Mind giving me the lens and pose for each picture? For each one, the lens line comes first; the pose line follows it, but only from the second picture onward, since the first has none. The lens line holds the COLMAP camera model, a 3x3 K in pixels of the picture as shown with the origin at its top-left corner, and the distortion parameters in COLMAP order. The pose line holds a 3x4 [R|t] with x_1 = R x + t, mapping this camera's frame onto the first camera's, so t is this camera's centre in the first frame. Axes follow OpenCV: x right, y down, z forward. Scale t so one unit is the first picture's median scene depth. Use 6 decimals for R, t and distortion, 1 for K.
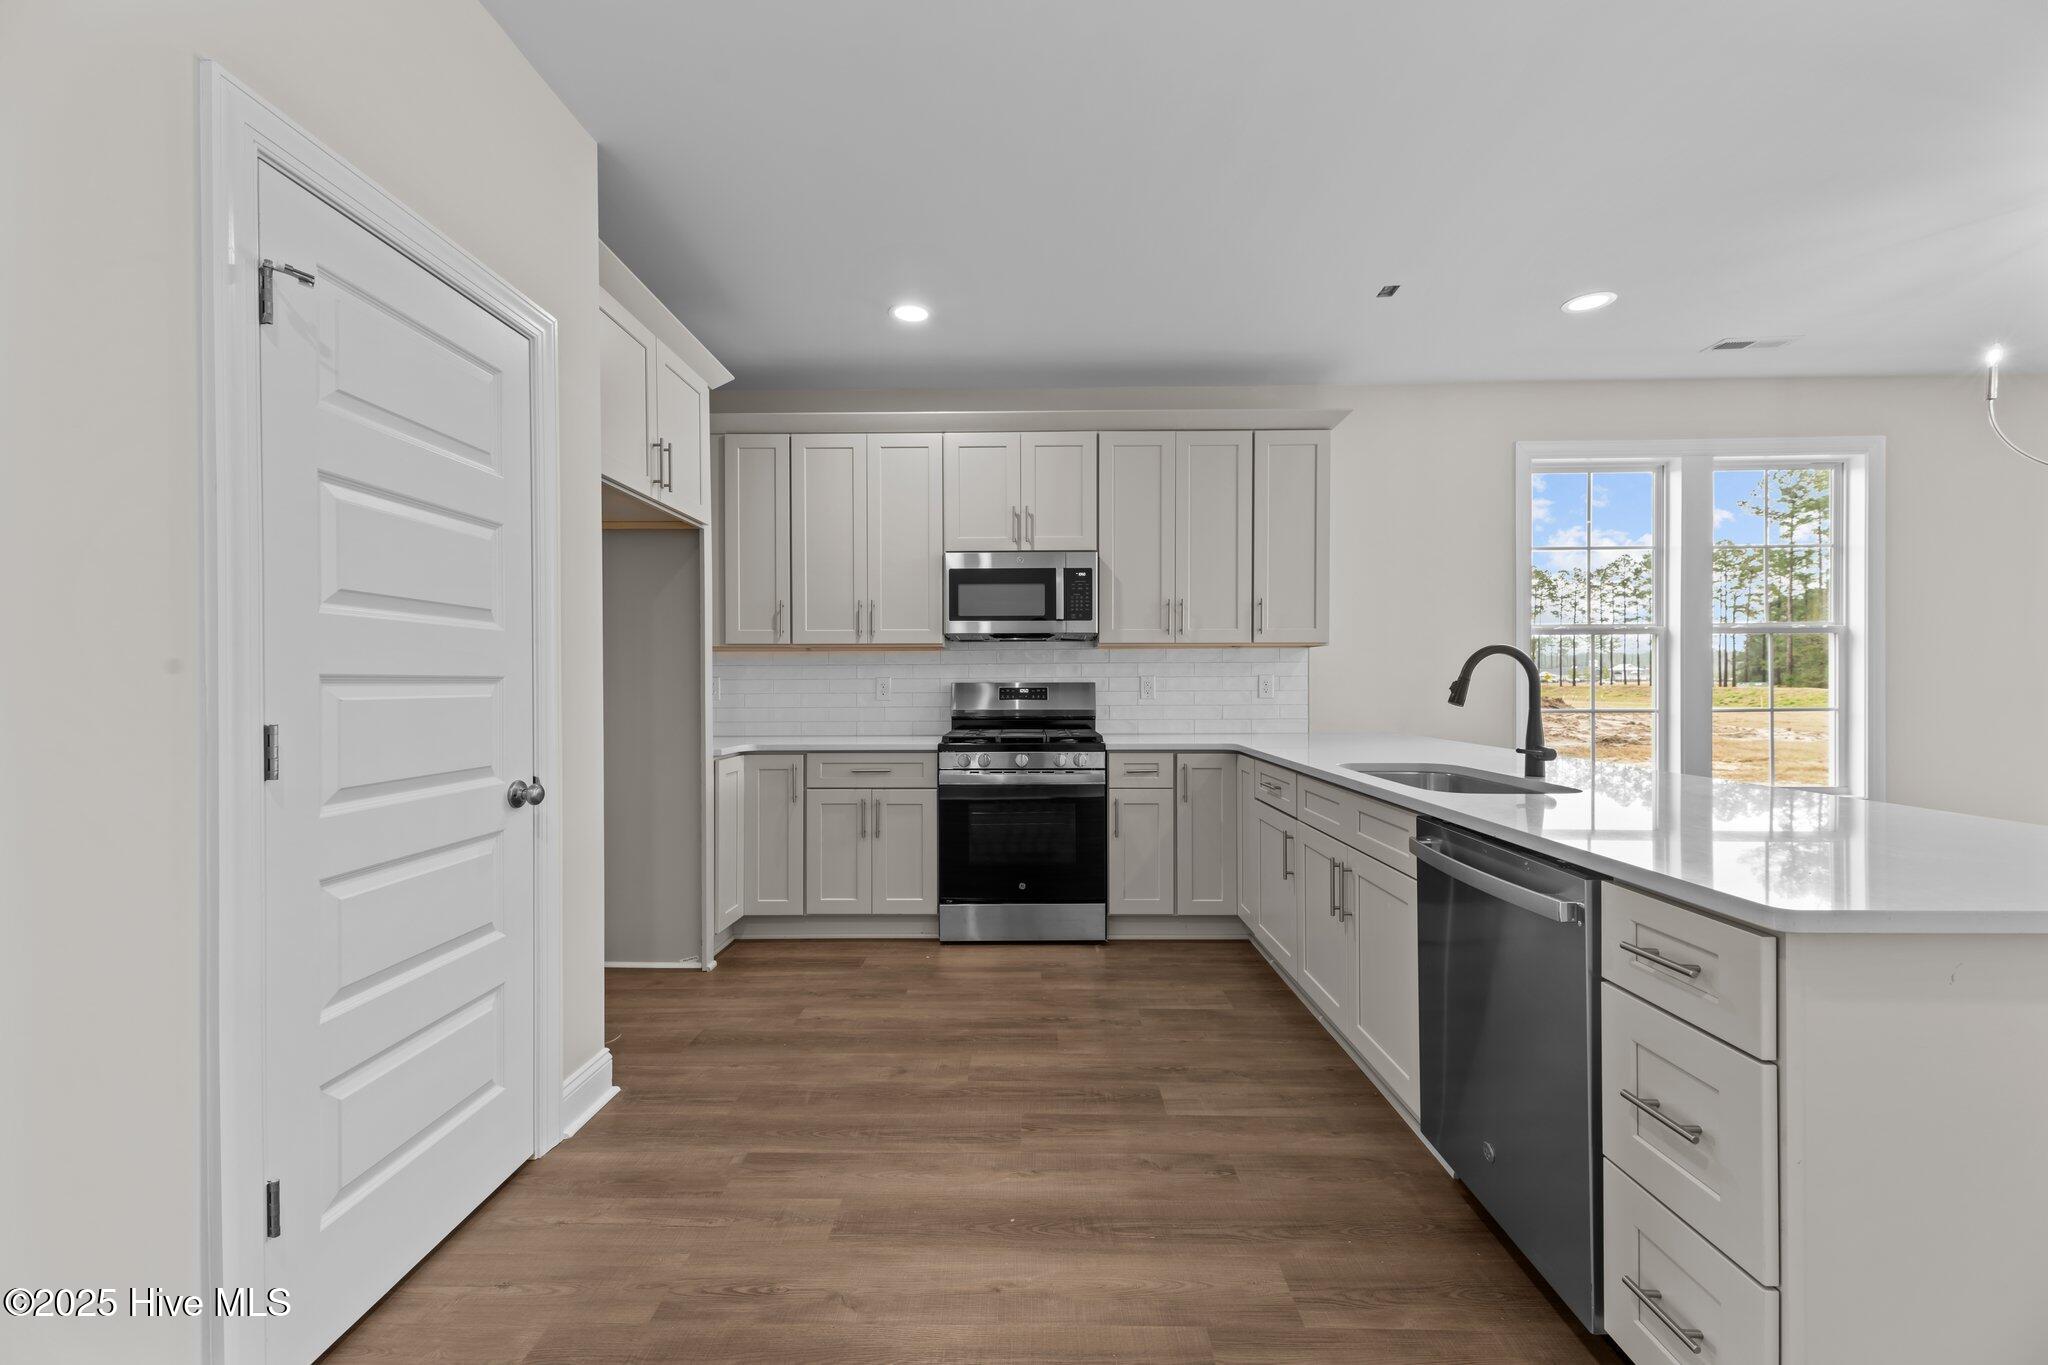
lens RADIAL K [[818.4, 0, 1022.5], [0, 818.4, 679.8], [0, 0, 1]] dist [0.018441, -0.003612]
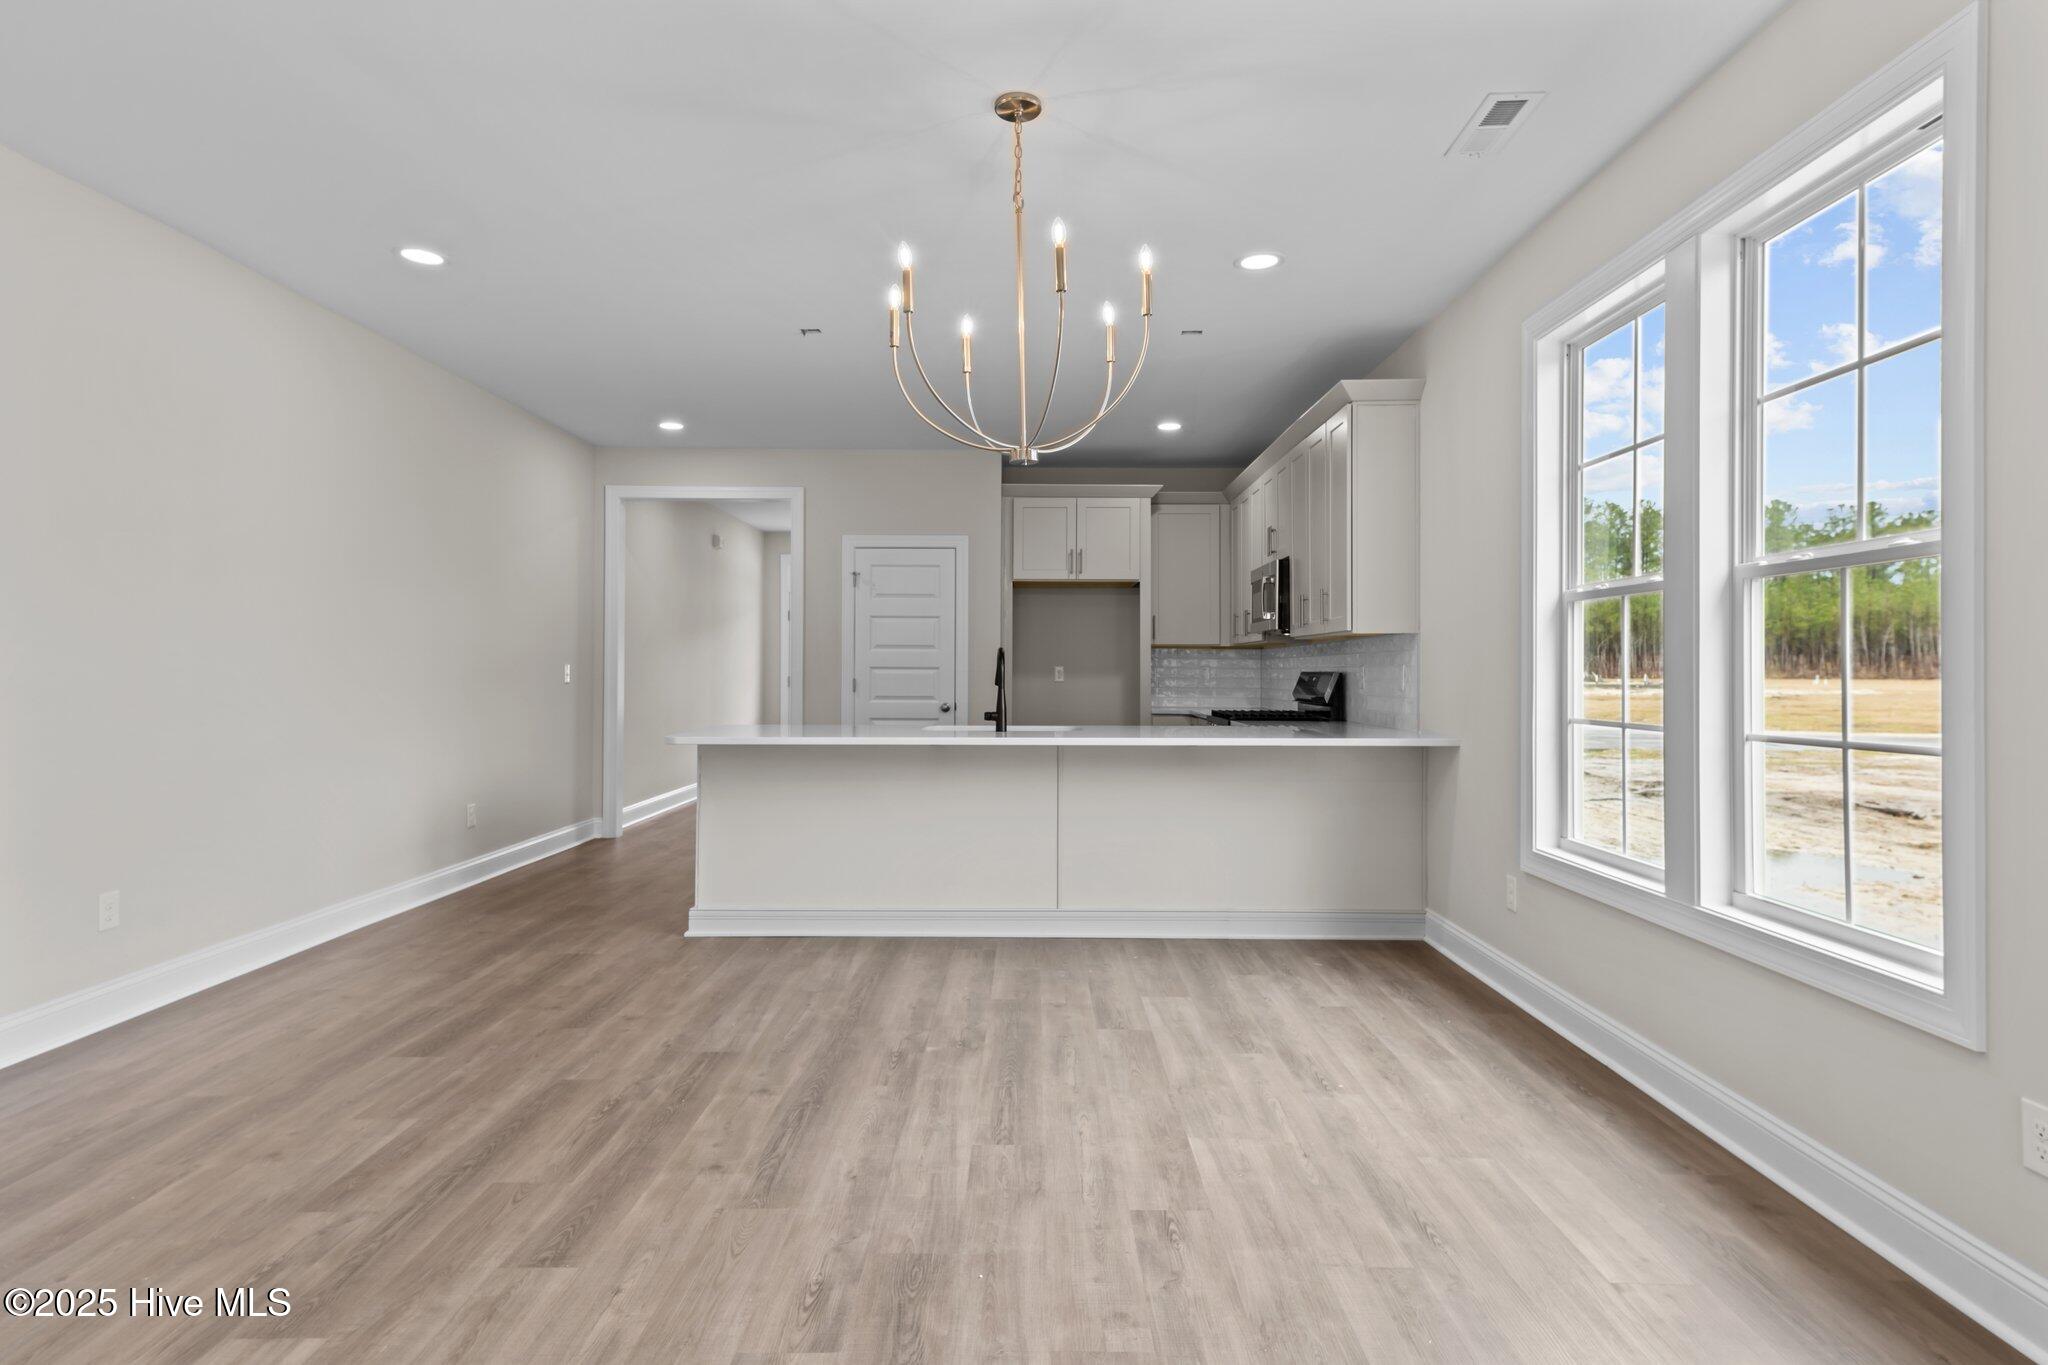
lens RADIAL K [[1108.0, 0, 1019.9], [0, 1108.0, 671.4], [0, 0, 1]] dist [0.061575, 0.000609]
pose [[-0.000213, 0.005651, -0.999984, 1.793360], [0.002115, 0.999982, 0.005650, -0.005888], [0.999998, -0.002114, -0.000225, 0.683907]]
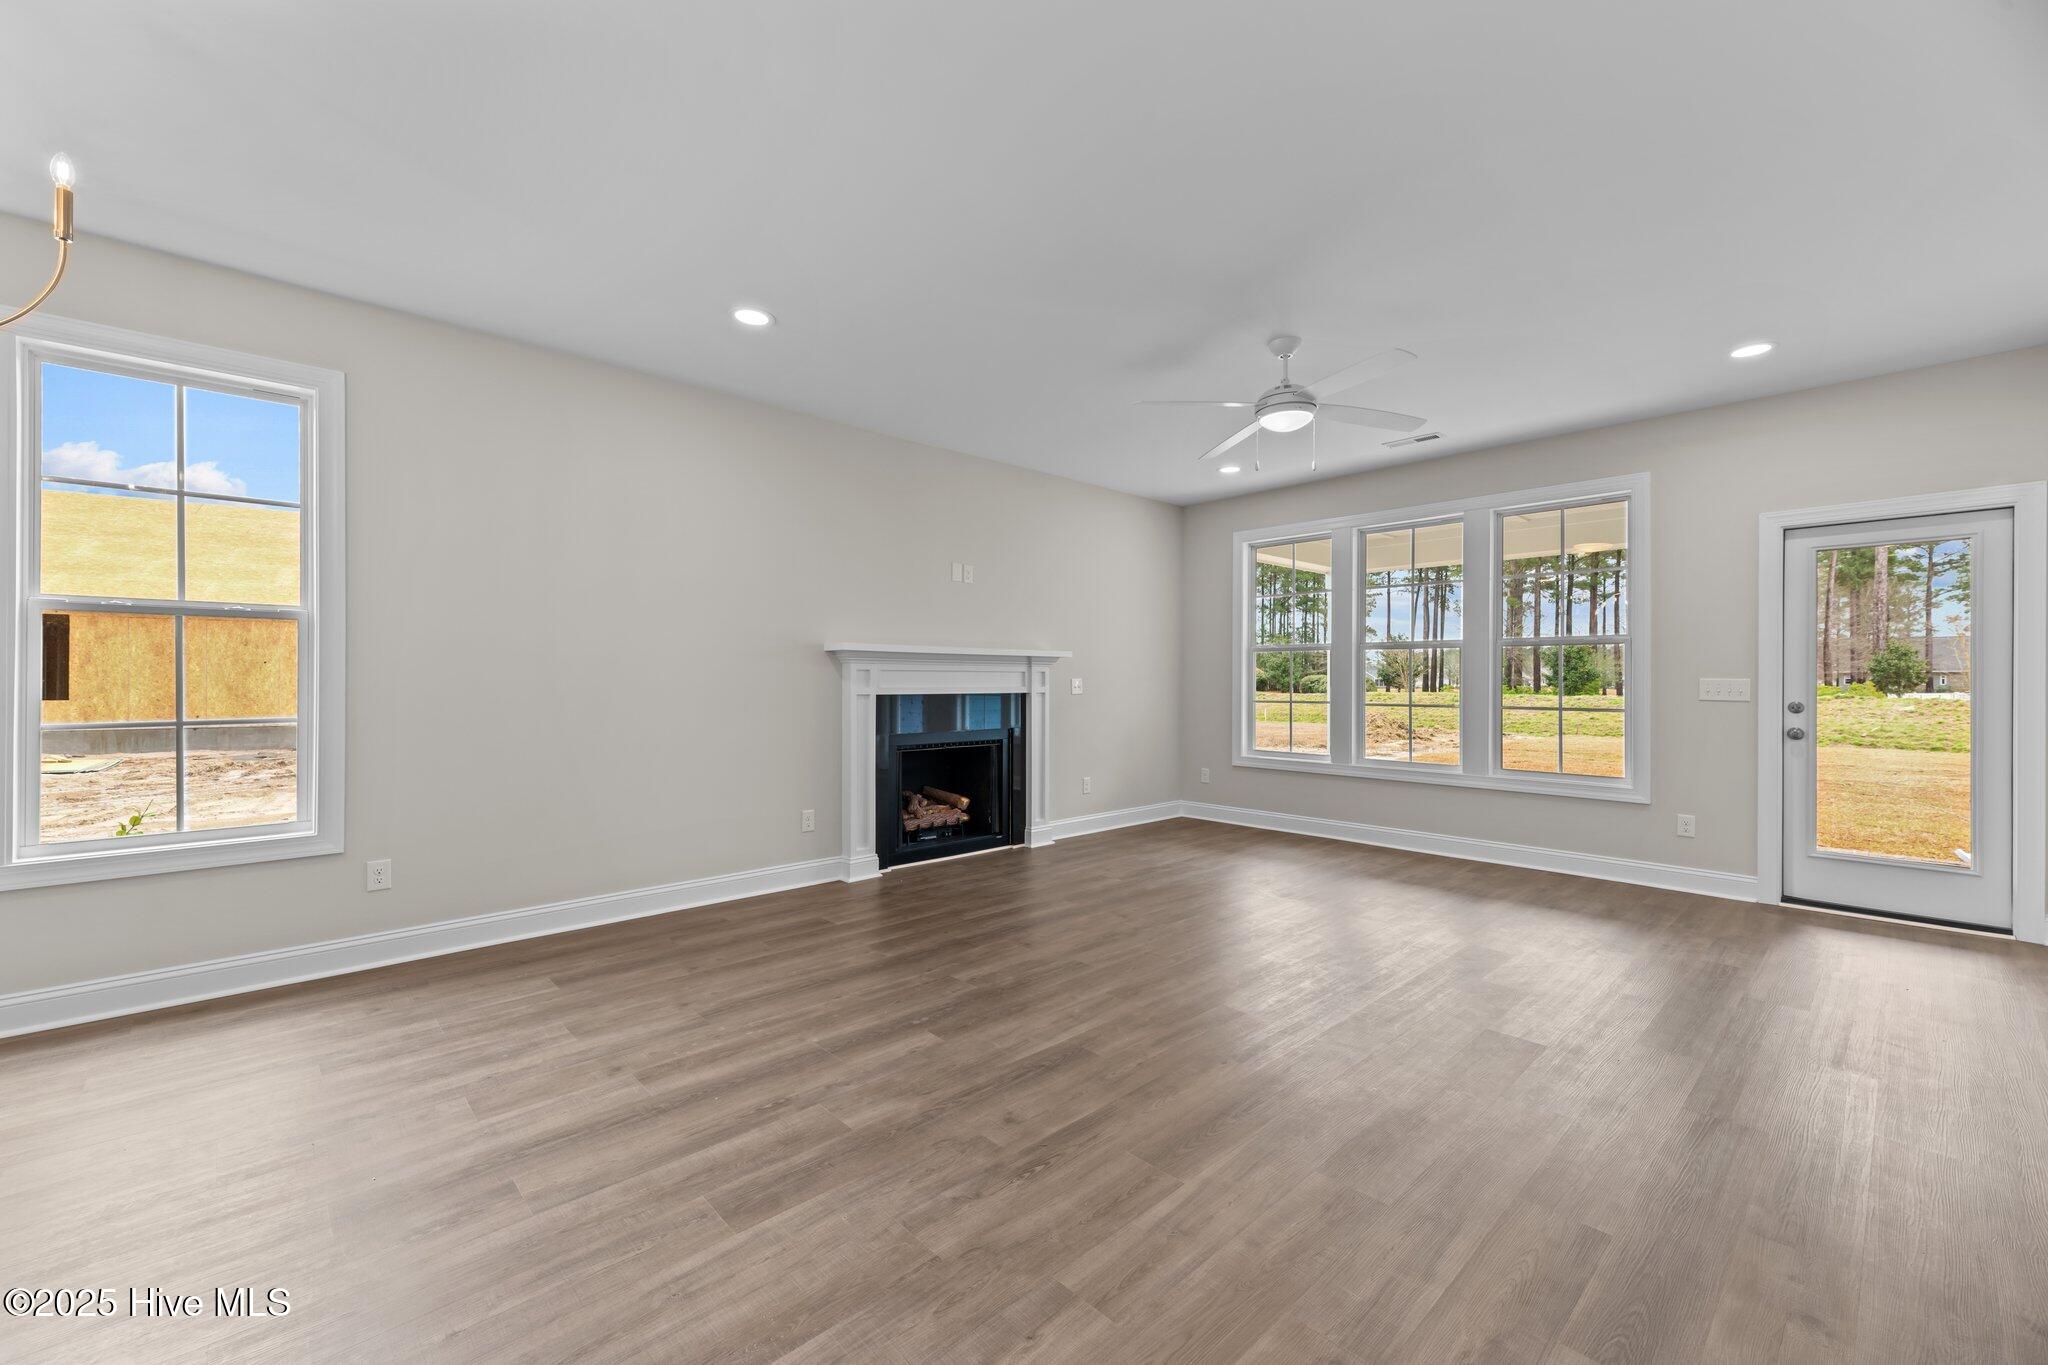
lens RADIAL K [[818.4, 0, 1014.4], [0, 818.4, 680.6], [0, 0, 1]] dist [0.018441, -0.003612]
pose [[0.725063, 0.005838, 0.688658, 1.115233], [-0.005806, 0.999980, -0.002364, -0.002400], [-0.688658, -0.002284, 0.725082, -0.016846]]
